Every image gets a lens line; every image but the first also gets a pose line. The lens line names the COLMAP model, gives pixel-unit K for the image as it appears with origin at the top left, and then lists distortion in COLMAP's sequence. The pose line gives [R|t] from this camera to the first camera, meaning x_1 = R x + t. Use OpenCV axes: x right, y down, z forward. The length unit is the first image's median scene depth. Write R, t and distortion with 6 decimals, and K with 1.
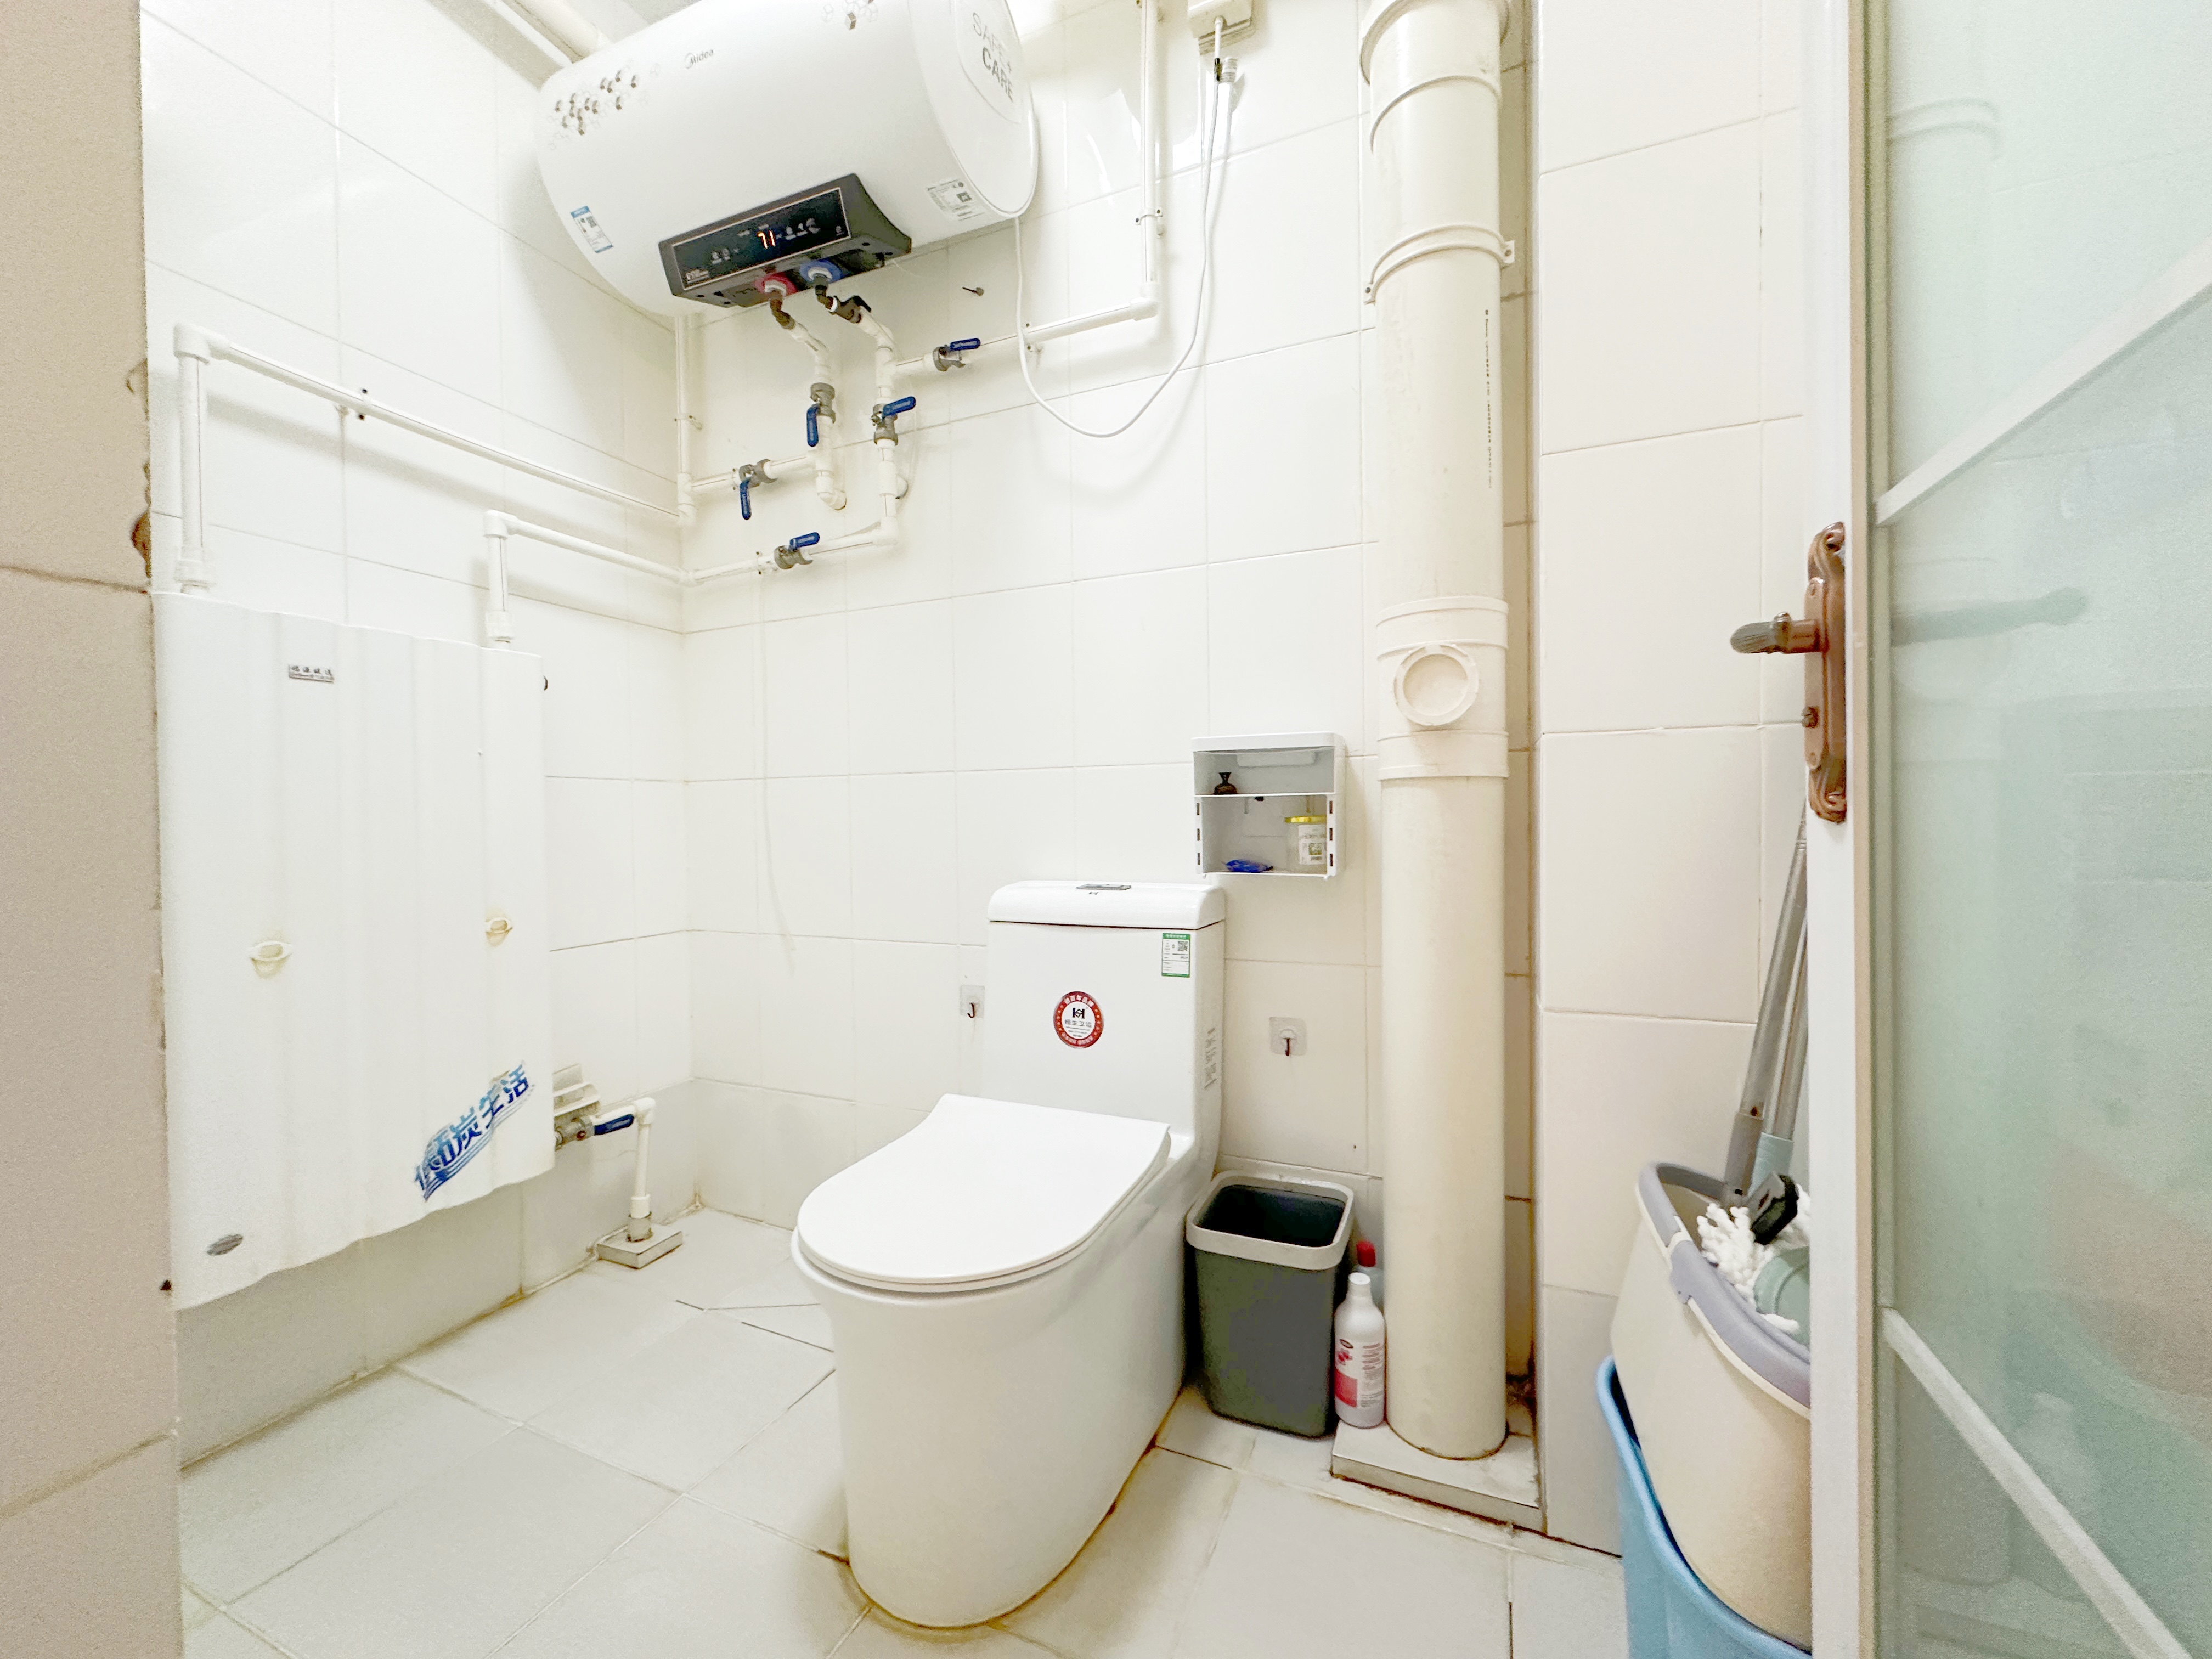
lens RADIAL K [[874.4, 0, 1104.3], [0, 874.4, 827.9], [0, 0, 1]] dist [-0.000685, -0.000390]
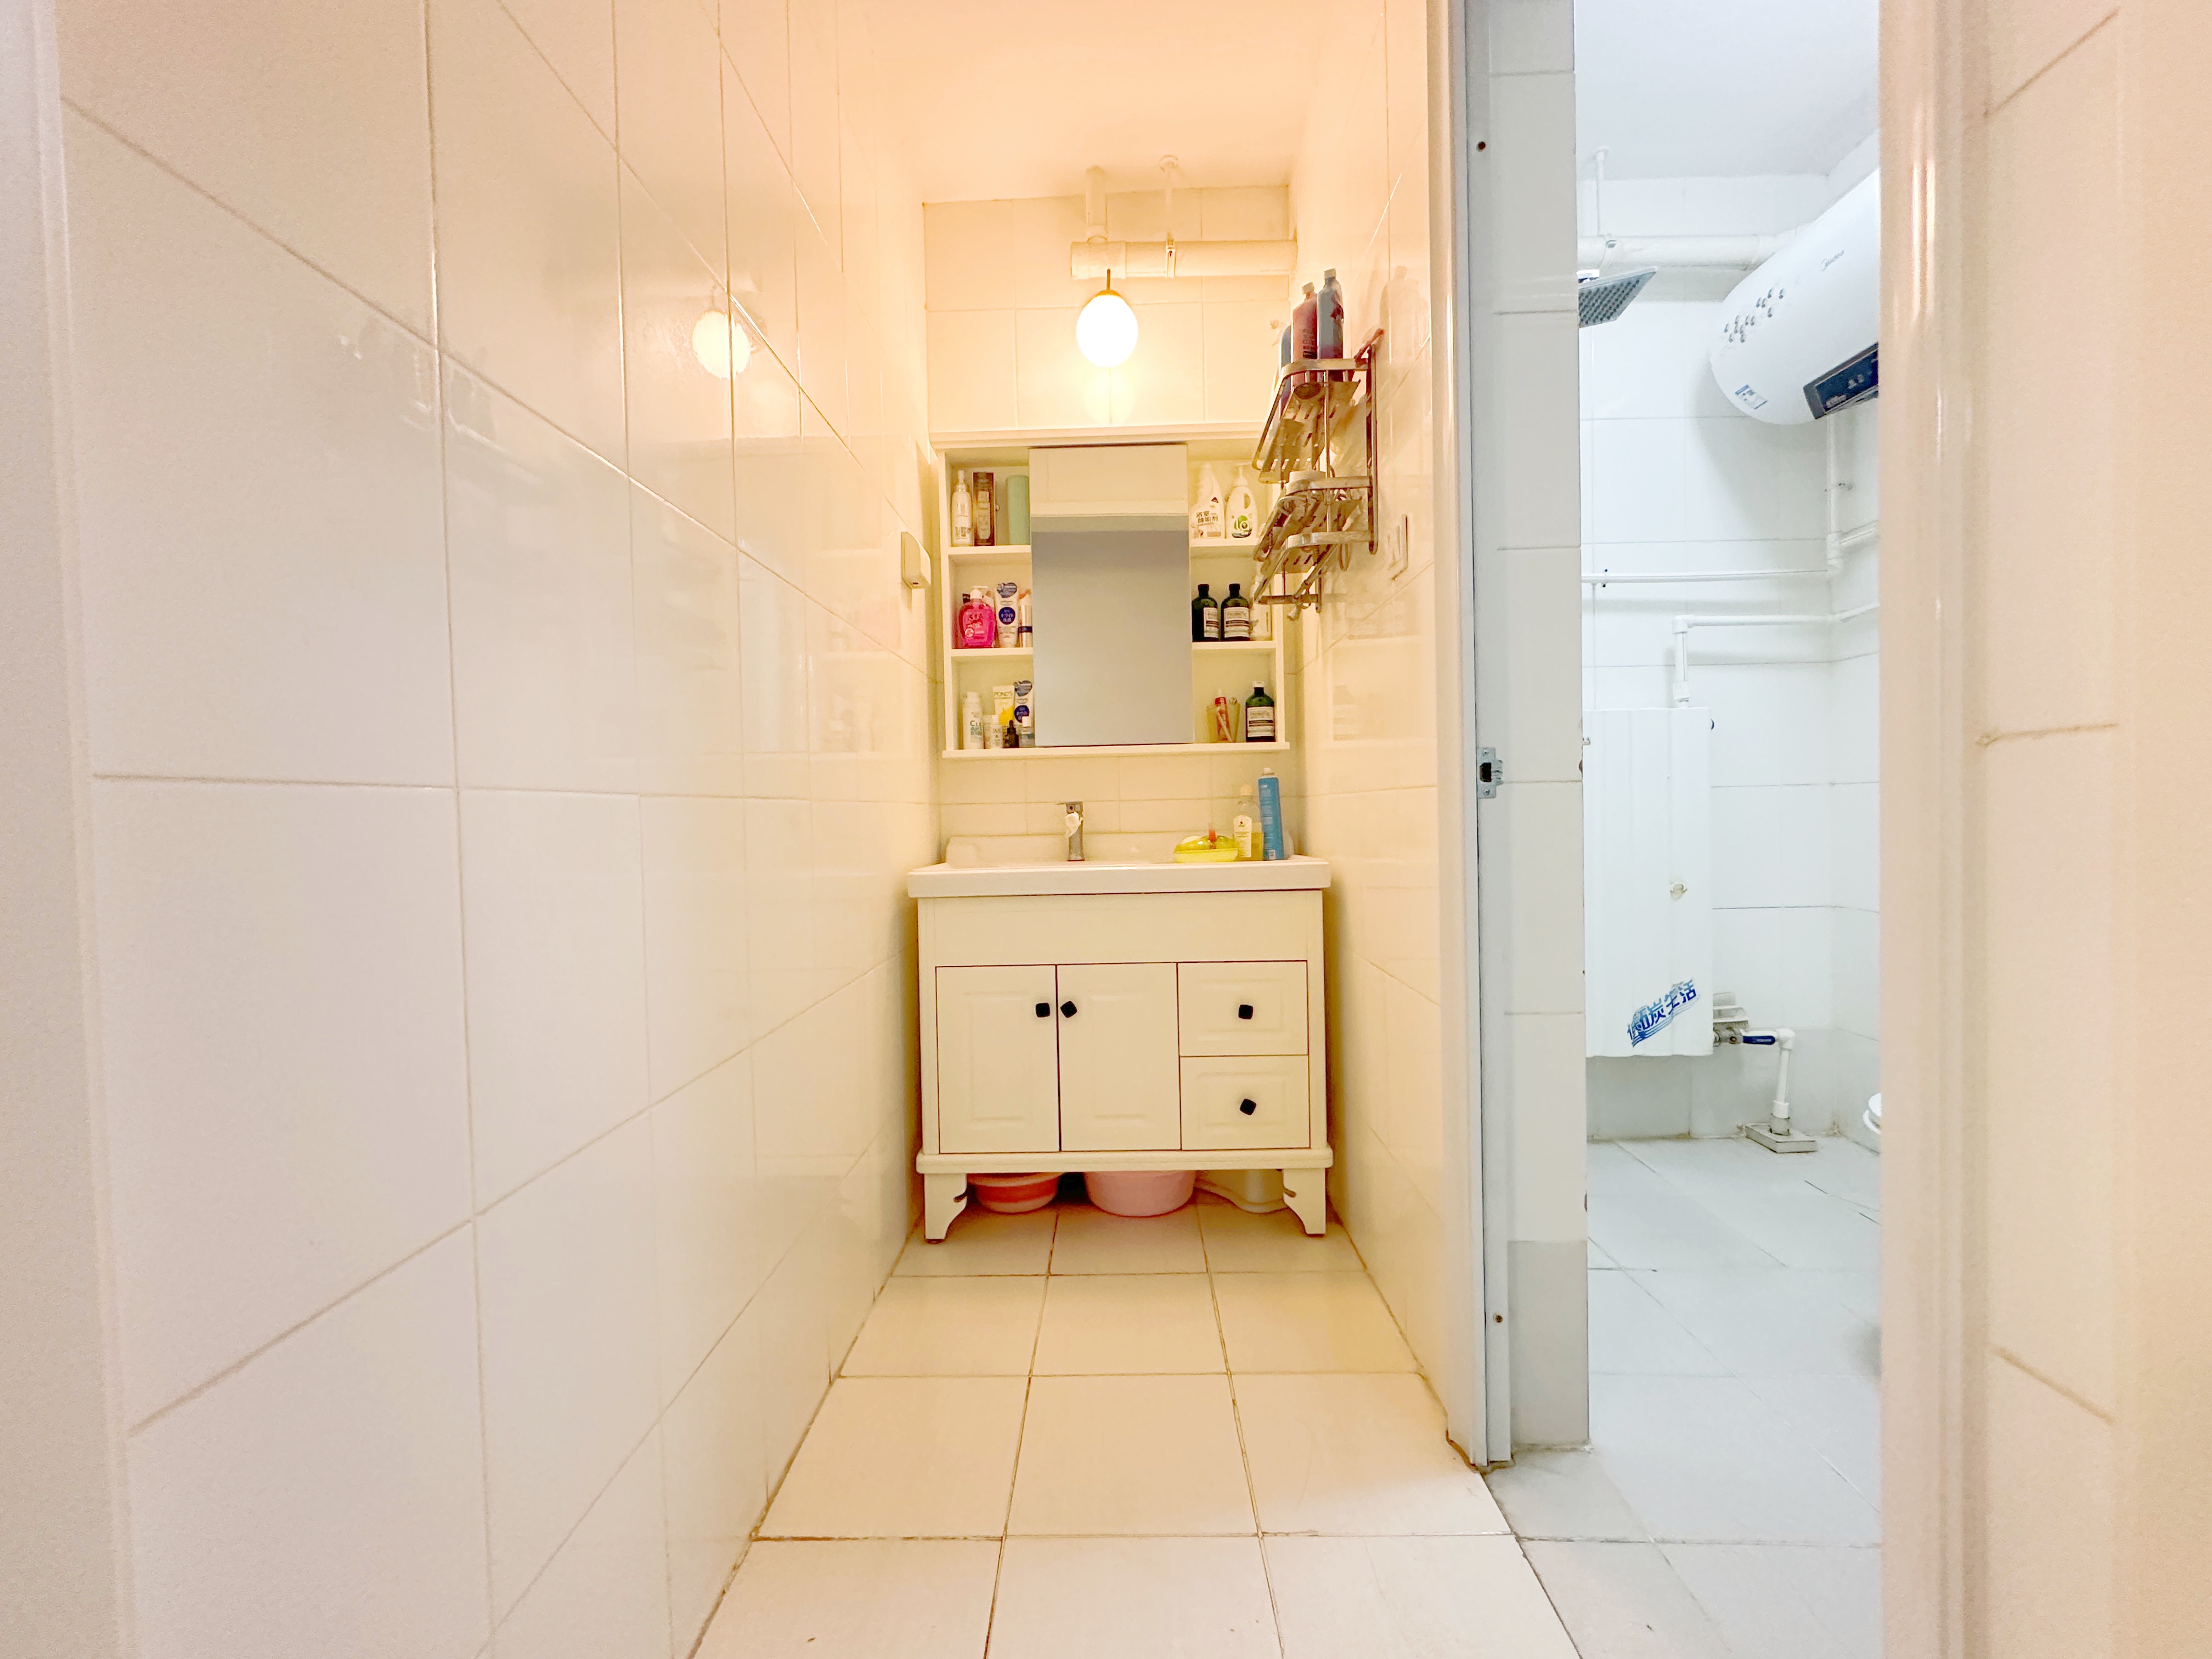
lens RADIAL K [[874.4, 0, 1104.3], [0, 874.4, 827.9], [0, 0, 1]] dist [-0.000685, -0.000390]
pose [[0.370937, 0.026844, -0.928270, 0.345565], [0.005181, 0.999507, 0.030974, -0.044249], [0.928644, -0.016298, 0.370615, -0.489743]]
